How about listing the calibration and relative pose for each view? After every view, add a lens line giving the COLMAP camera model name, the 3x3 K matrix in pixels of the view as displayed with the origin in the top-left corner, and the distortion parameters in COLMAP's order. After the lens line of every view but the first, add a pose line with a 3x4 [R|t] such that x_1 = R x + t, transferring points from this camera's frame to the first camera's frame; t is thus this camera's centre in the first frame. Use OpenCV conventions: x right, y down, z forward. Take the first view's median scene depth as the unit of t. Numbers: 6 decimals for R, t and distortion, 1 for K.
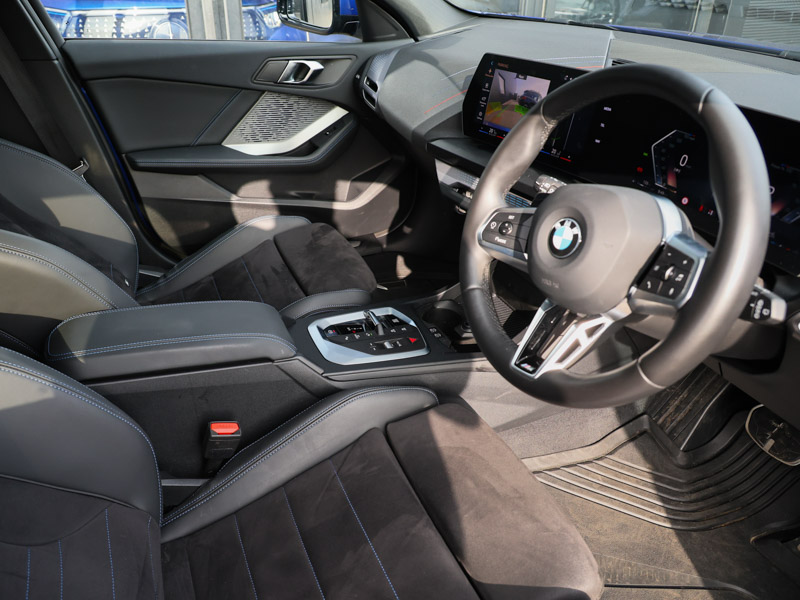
lens RADIAL K [[594.7, 0, 400.0], [0, 594.7, 275.3], [0, 0, 1]] dist [-0.001327, 0.000219]
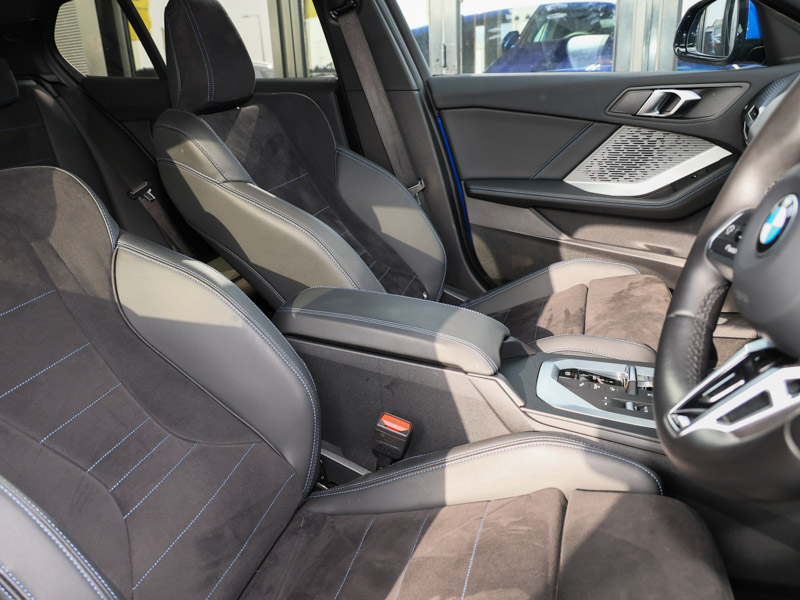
lens RADIAL K [[631.3, 0, 400.0], [0, 631.3, 300.0], [0, 0, 1]] dist [-0.005458, -0.004945]
pose [[0.733992, 0.150637, -0.662242, 0.210167], [-0.231348, 0.972232, -0.035264, 0.060801], [0.638541, 0.179091, 0.748460, 0.133684]]
